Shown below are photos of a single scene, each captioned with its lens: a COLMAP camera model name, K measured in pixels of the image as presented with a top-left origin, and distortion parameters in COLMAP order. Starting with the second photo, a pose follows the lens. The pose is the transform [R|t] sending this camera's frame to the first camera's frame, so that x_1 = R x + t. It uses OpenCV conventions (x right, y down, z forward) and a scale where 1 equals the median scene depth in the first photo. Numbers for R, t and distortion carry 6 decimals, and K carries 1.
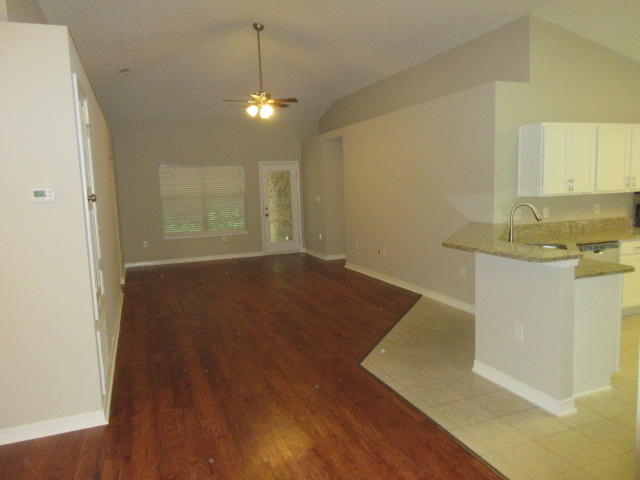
lens RADIAL K [[475.6, 0, 316.2], [0, 475.6, 238.5], [0, 0, 1]] dist [-0.007875, 0.012190]
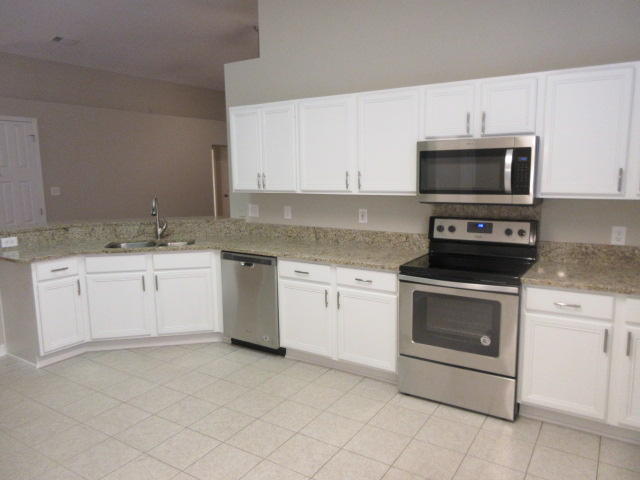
lens RADIAL K [[475.6, 0, 318.4], [0, 475.6, 241.5], [0, 0, 1]] dist [-0.007875, 0.012190]
pose [[0.593505, 0.151628, -0.790418, 1.190540], [-0.094207, 0.988430, 0.118875, -0.109455], [0.799298, 0.003910, 0.600922, 0.553120]]
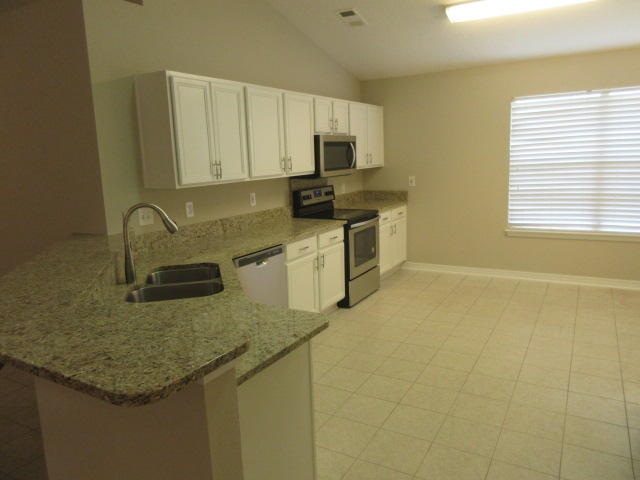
lens RADIAL K [[475.6, 0, 319.9], [0, 475.6, 243.7], [0, 0, 1]] dist [-0.007875, 0.012190]
pose [[0.774200, -0.107282, 0.623783, 0.196390], [0.075801, 0.994153, 0.076901, -0.044808], [-0.628386, -0.012253, 0.777805, 0.348215]]
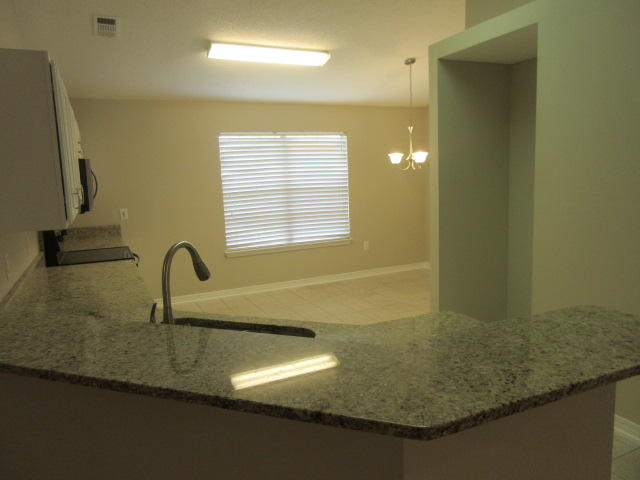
lens RADIAL K [[475.6, 0, 321.1], [0, 475.6, 242.3], [0, 0, 1]] dist [-0.007875, 0.012190]
pose [[-0.076958, -0.104341, 0.991560, 0.021490], [0.147039, 0.982447, 0.114794, -0.085488], [-0.986132, 0.154632, -0.060265, 0.755827]]
